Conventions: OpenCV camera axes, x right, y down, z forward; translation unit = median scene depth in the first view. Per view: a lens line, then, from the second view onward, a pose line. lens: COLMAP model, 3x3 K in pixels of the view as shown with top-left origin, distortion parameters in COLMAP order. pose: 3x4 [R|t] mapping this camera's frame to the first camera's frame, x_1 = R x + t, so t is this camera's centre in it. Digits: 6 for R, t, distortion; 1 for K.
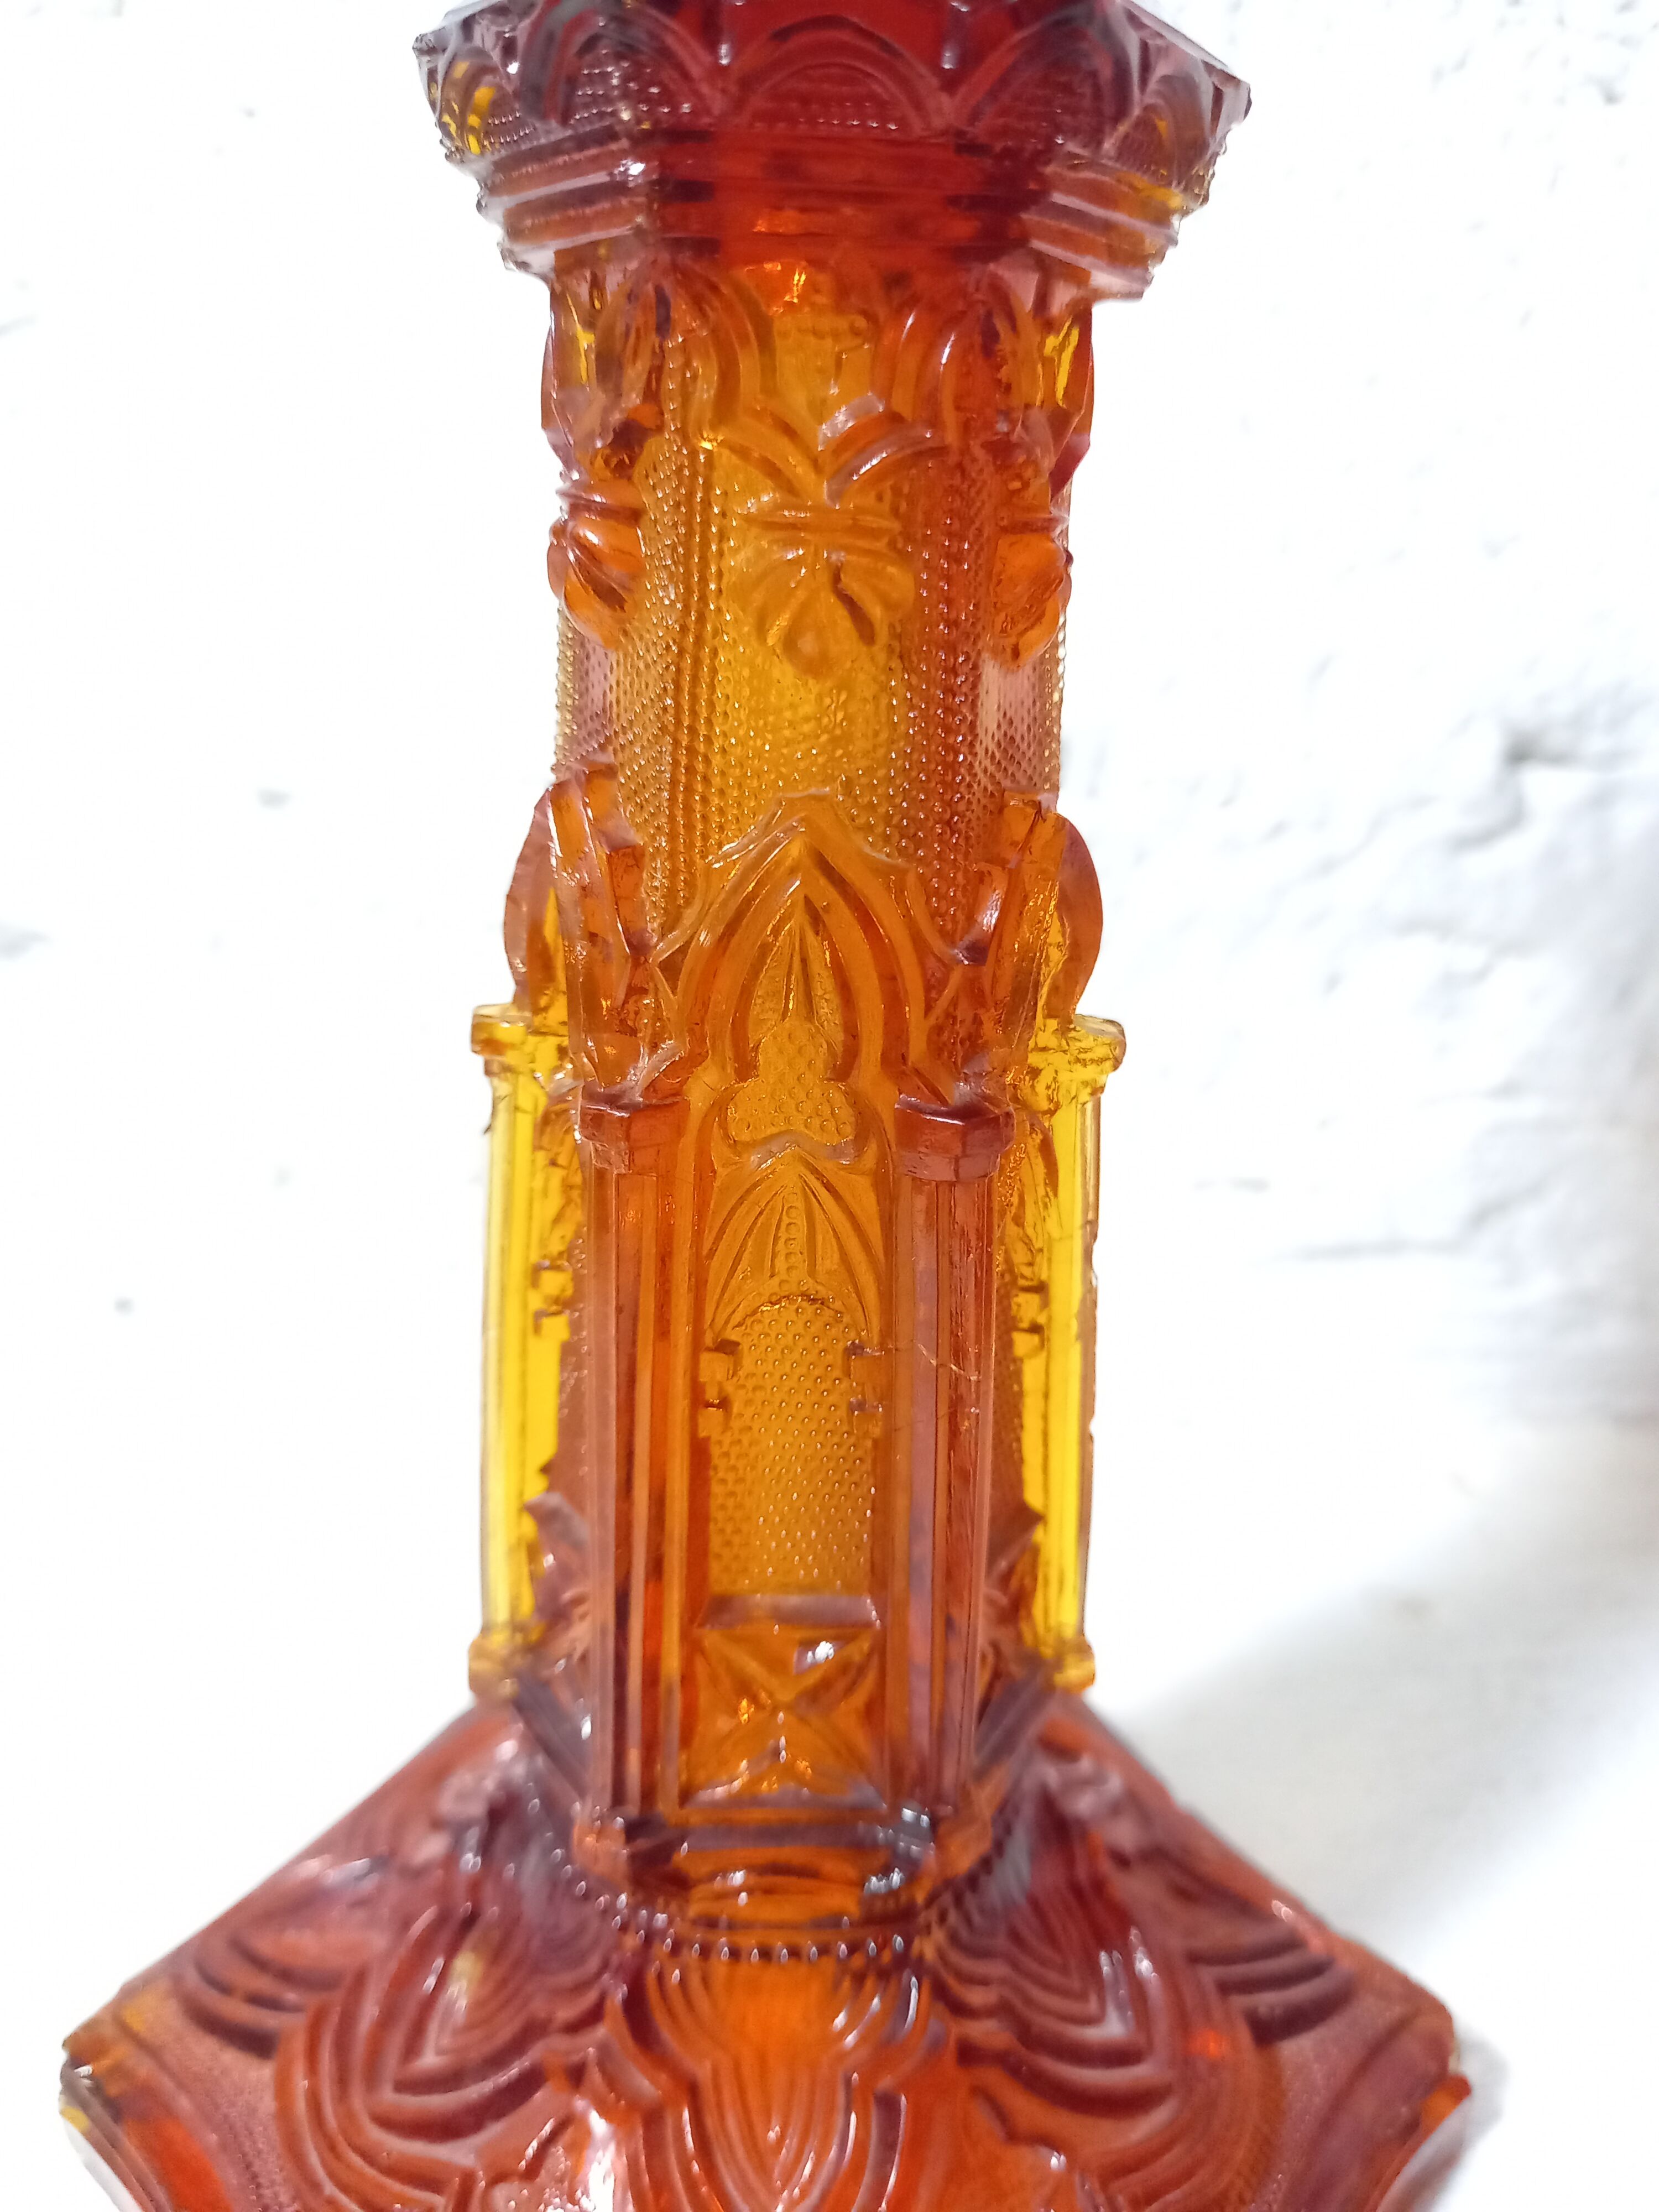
lens RADIAL K [[1619.6, 0, 849.5], [0, 1619.6, 1105.2], [0, 0, 1]] dist [-0.015454, -0.006010]
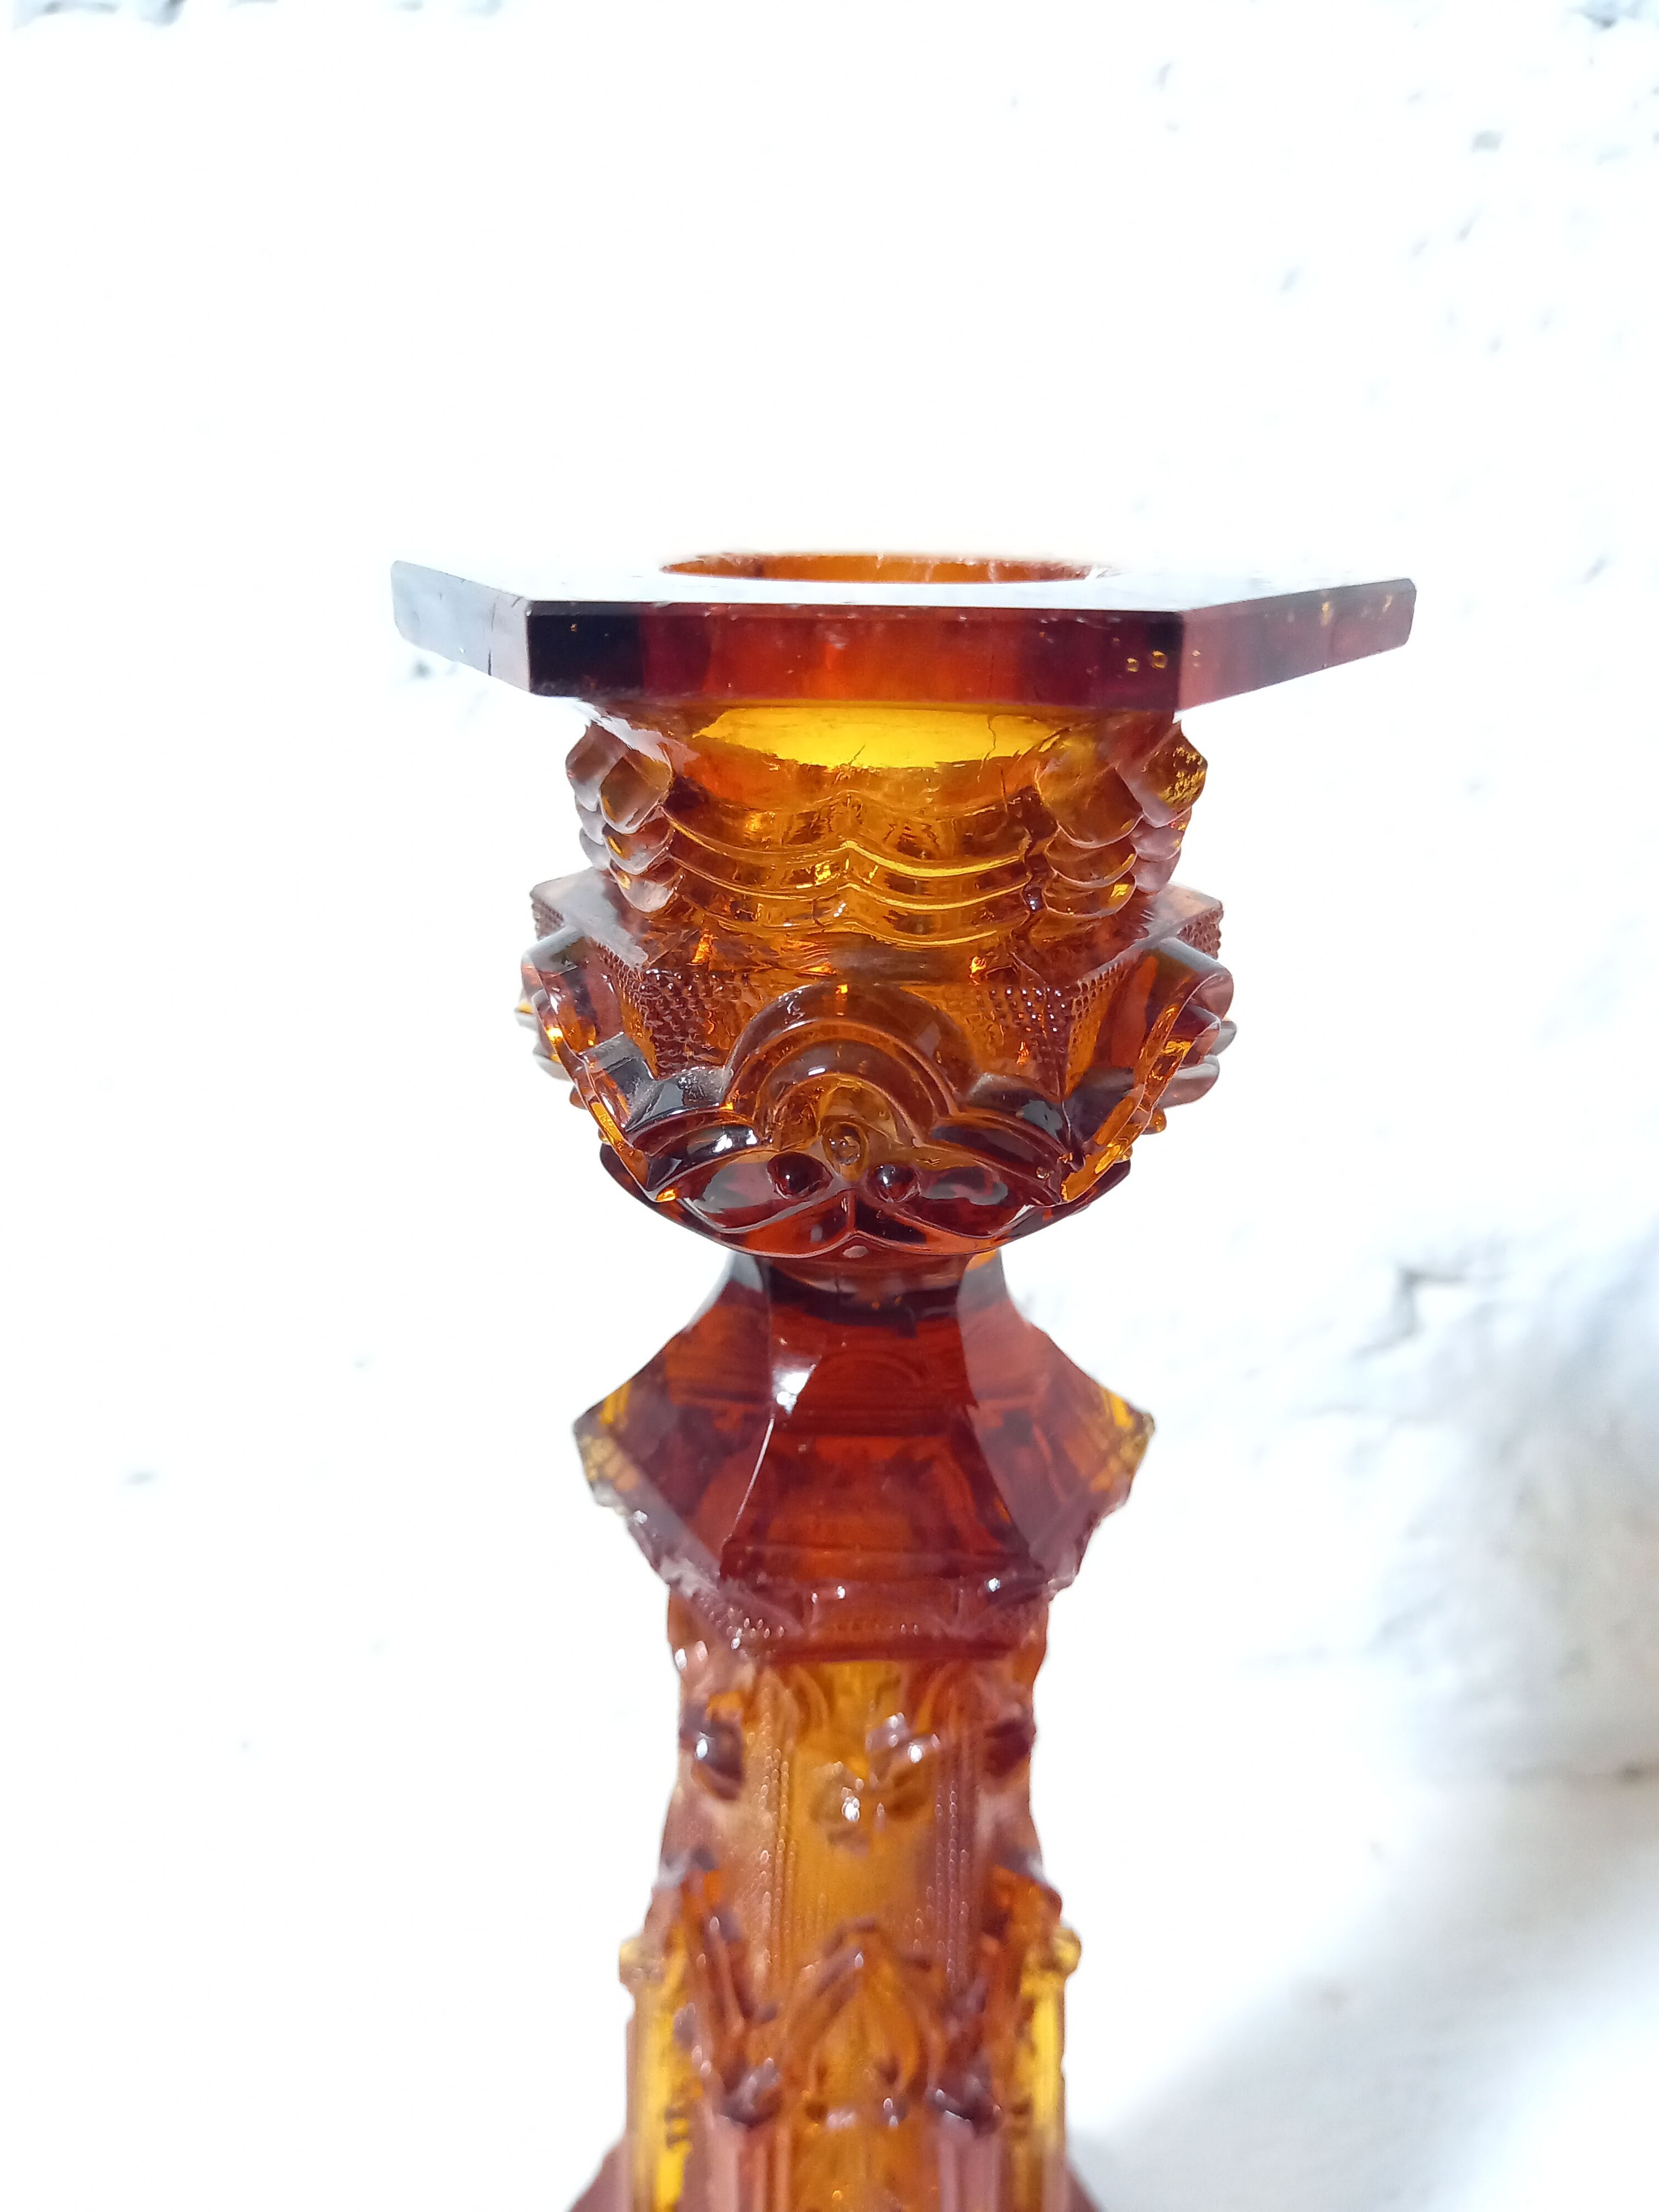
lens RADIAL K [[1619.6, 0, 820.9], [0, 1619.6, 1105.7], [0, 0, 1]] dist [-0.015454, -0.006010]
pose [[0.999558, -0.029288, 0.005077, -0.020016], [0.029085, 0.998921, 0.036205, -0.395235], [-0.006132, -0.036041, 0.999331, -0.171606]]
